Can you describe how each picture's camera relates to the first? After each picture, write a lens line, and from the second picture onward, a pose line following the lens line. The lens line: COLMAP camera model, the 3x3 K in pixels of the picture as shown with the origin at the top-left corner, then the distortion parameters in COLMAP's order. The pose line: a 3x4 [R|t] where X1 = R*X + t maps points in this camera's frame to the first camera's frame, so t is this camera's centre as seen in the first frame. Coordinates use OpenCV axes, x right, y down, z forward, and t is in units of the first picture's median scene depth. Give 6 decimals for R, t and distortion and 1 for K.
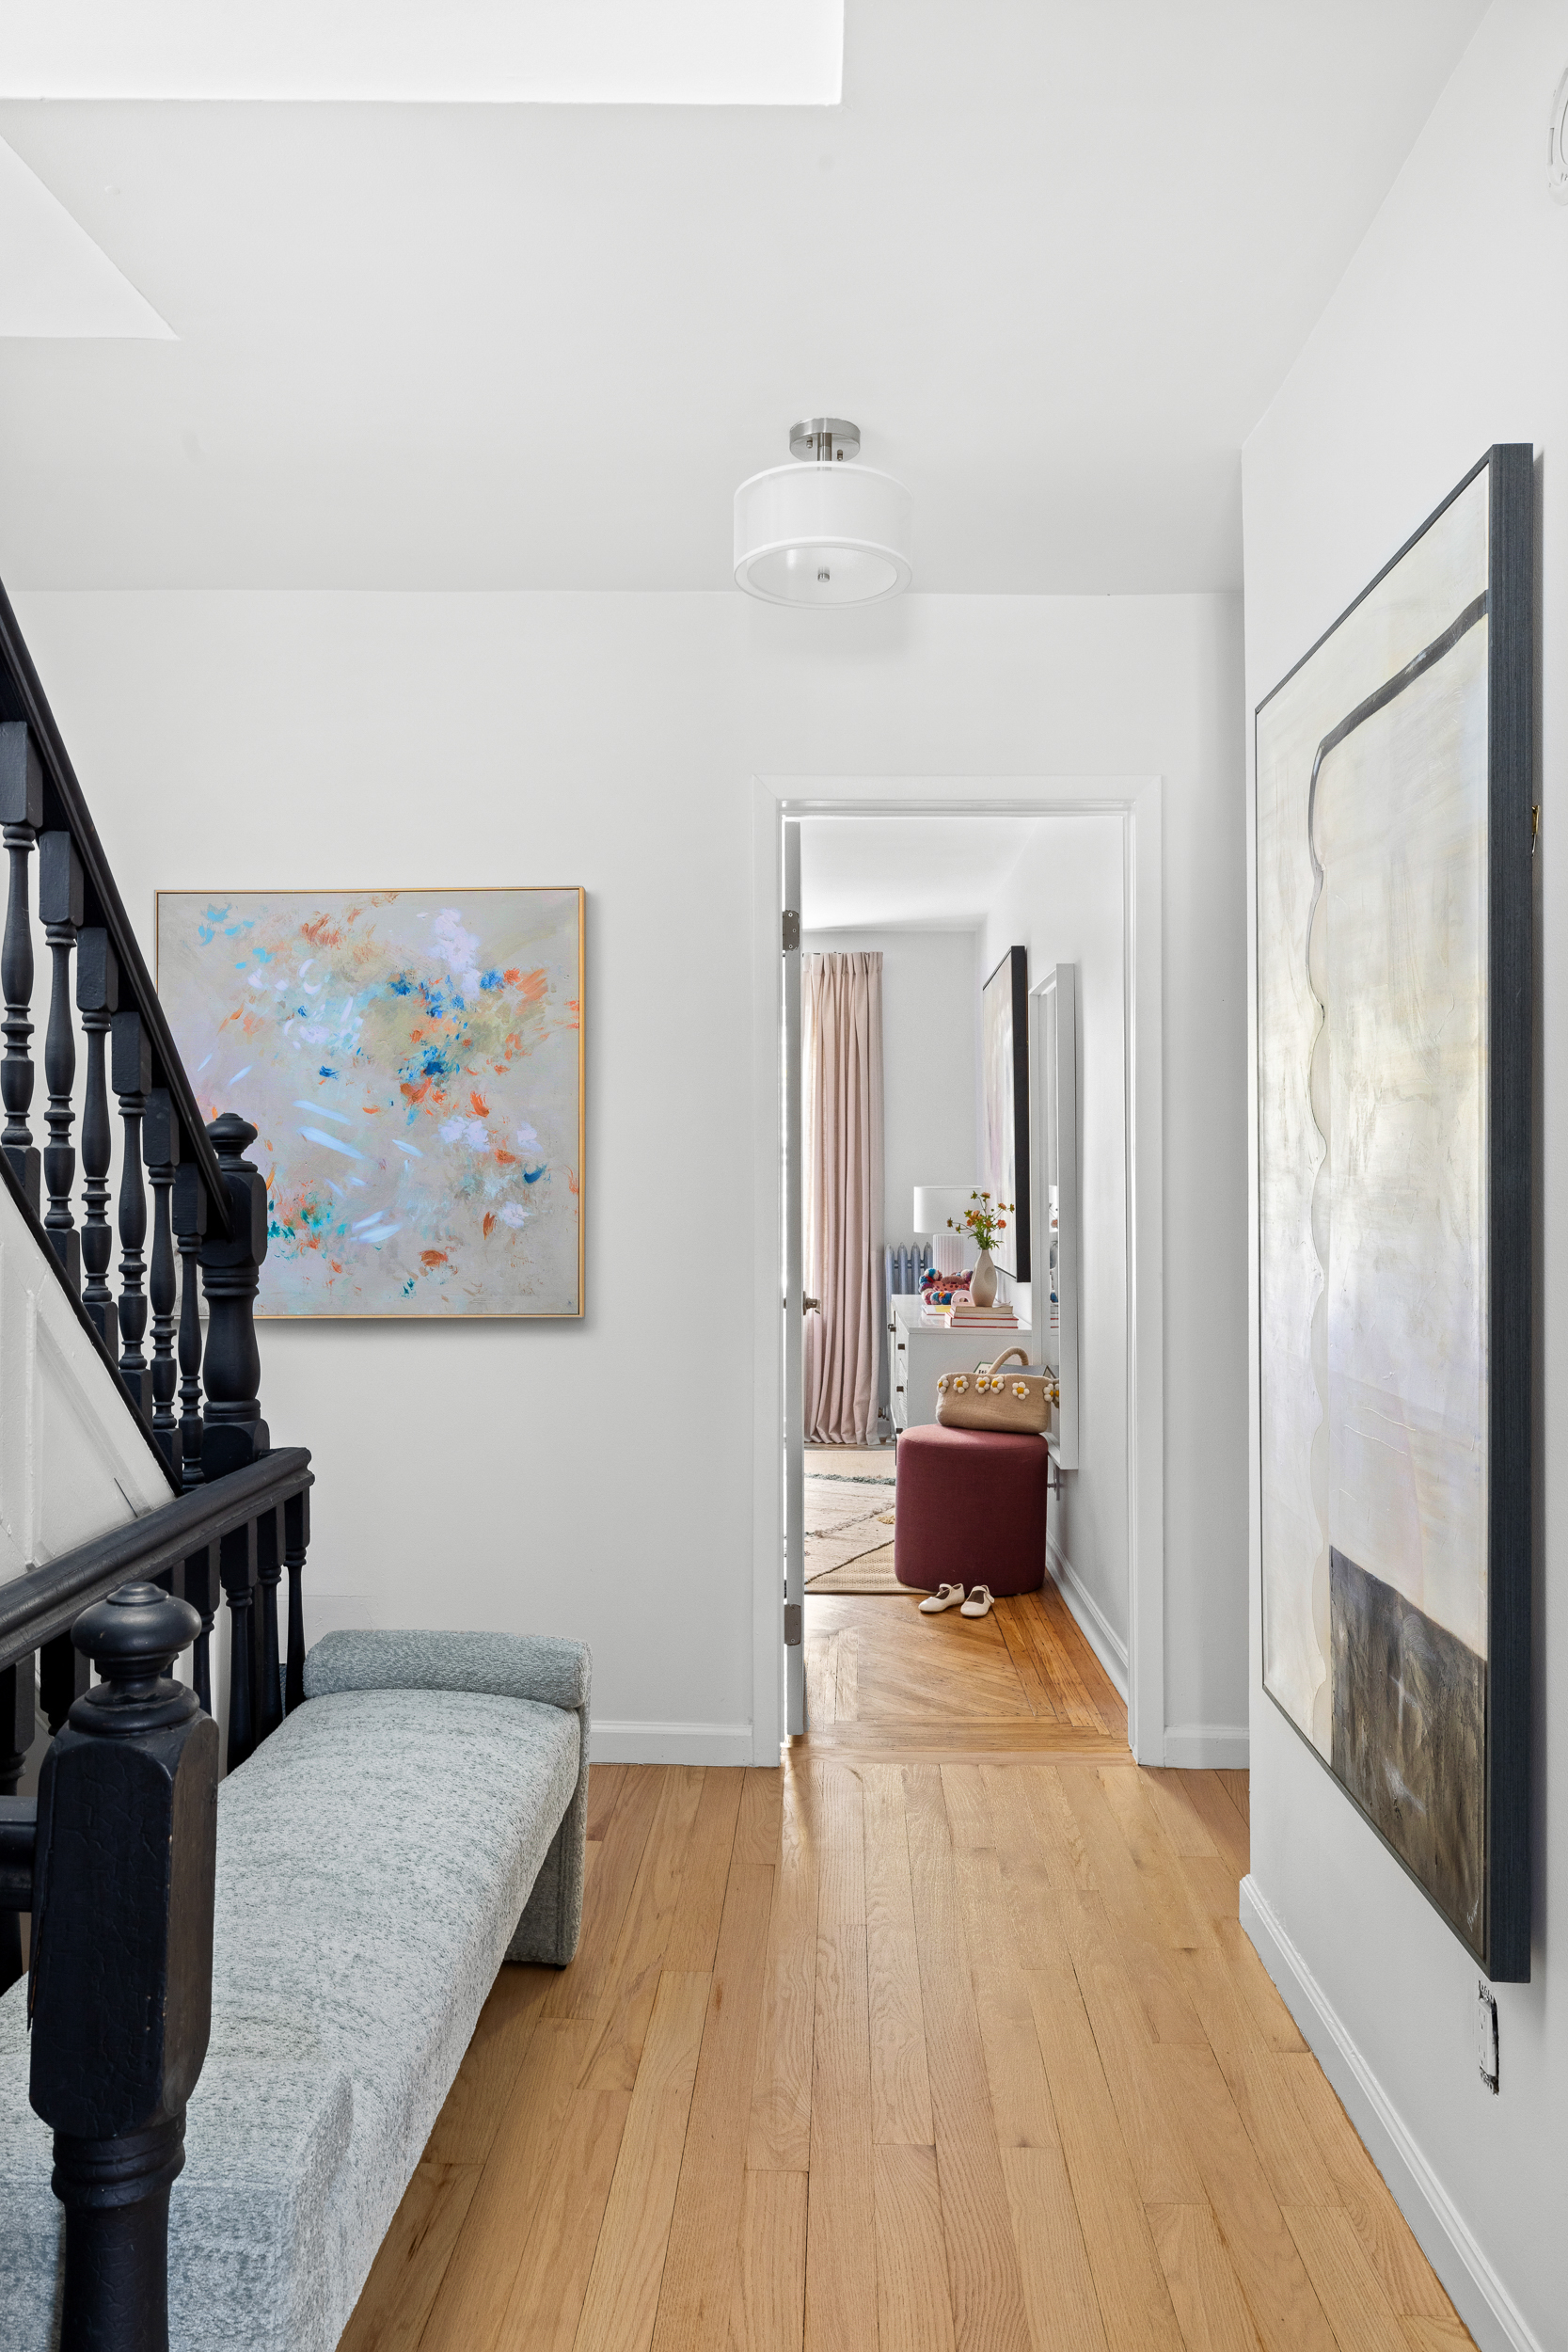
lens RADIAL K [[1673.5, 0, 784.0], [0, 1673.5, 1176.0], [0, 0, 1]] dist [-0.002023, -0.002079]
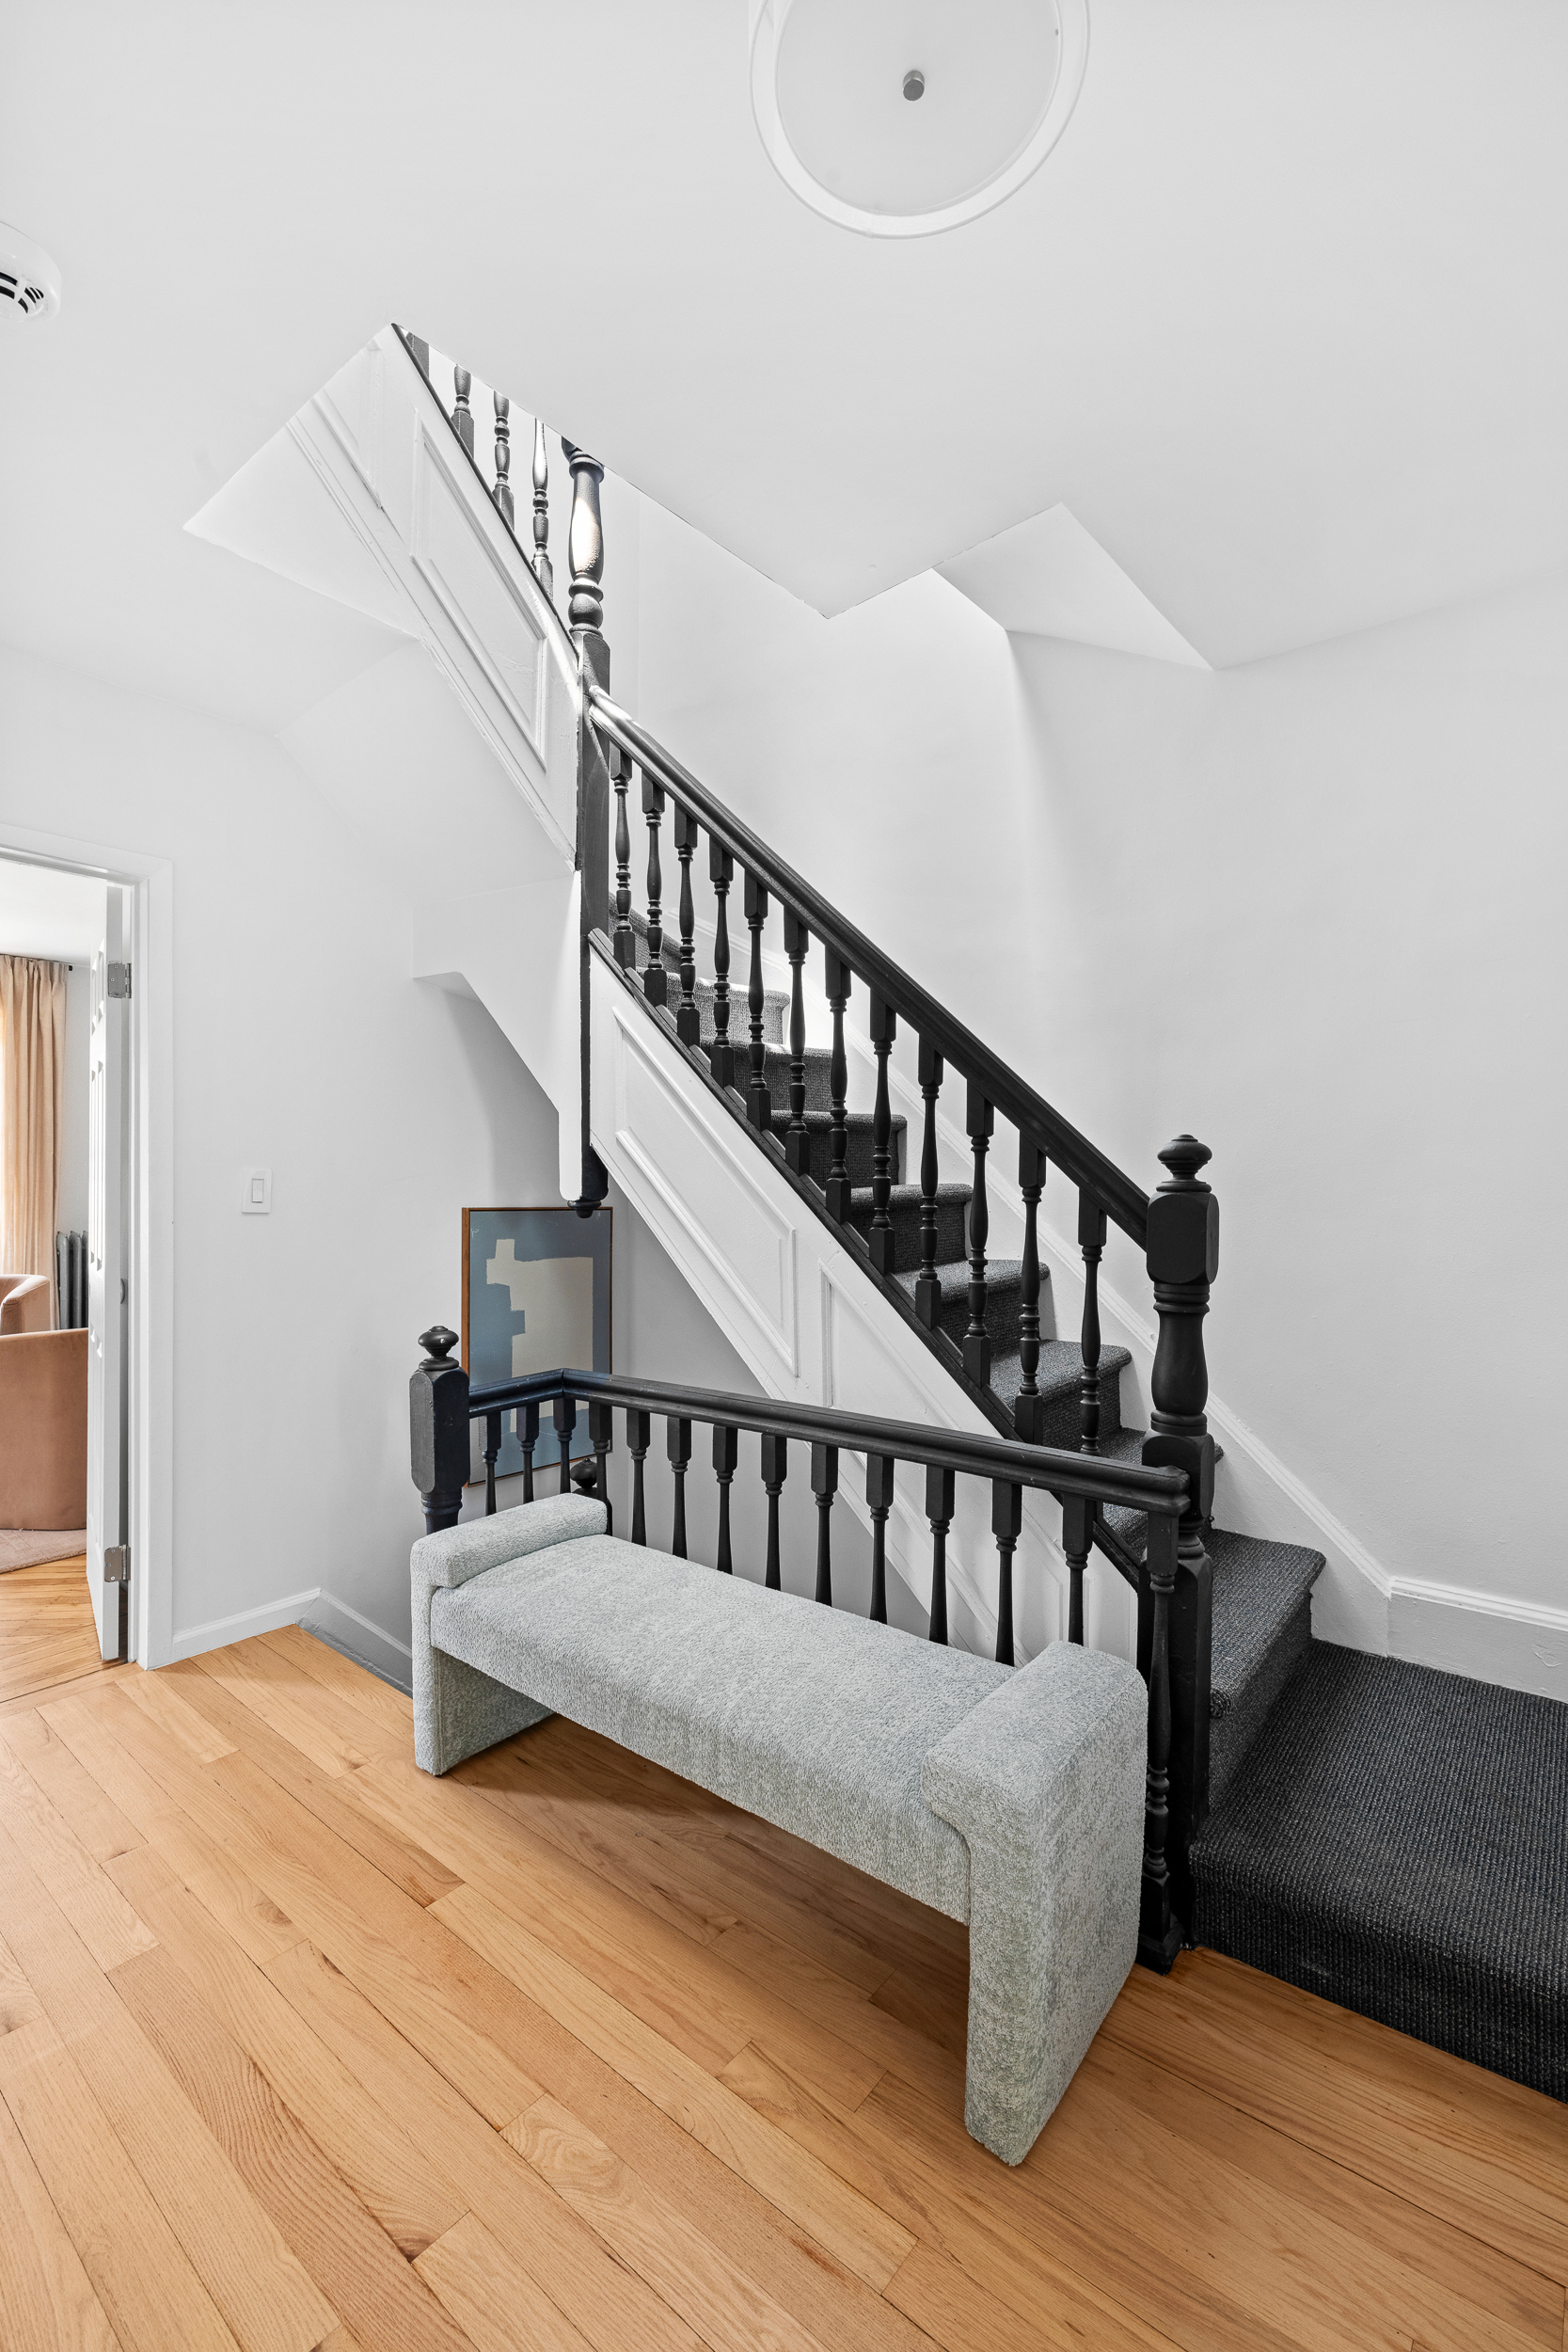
lens RADIAL K [[994.3, 0, 785.8], [0, 994.3, 1114.8], [0, 0, 1]] dist [0.001130, 0.000243]
pose [[-0.612176, -0.055636, -0.788762, 0.367185], [0.005003, 0.997229, -0.074224, -0.006406], [0.790706, -0.049384, -0.610202, 1.302315]]
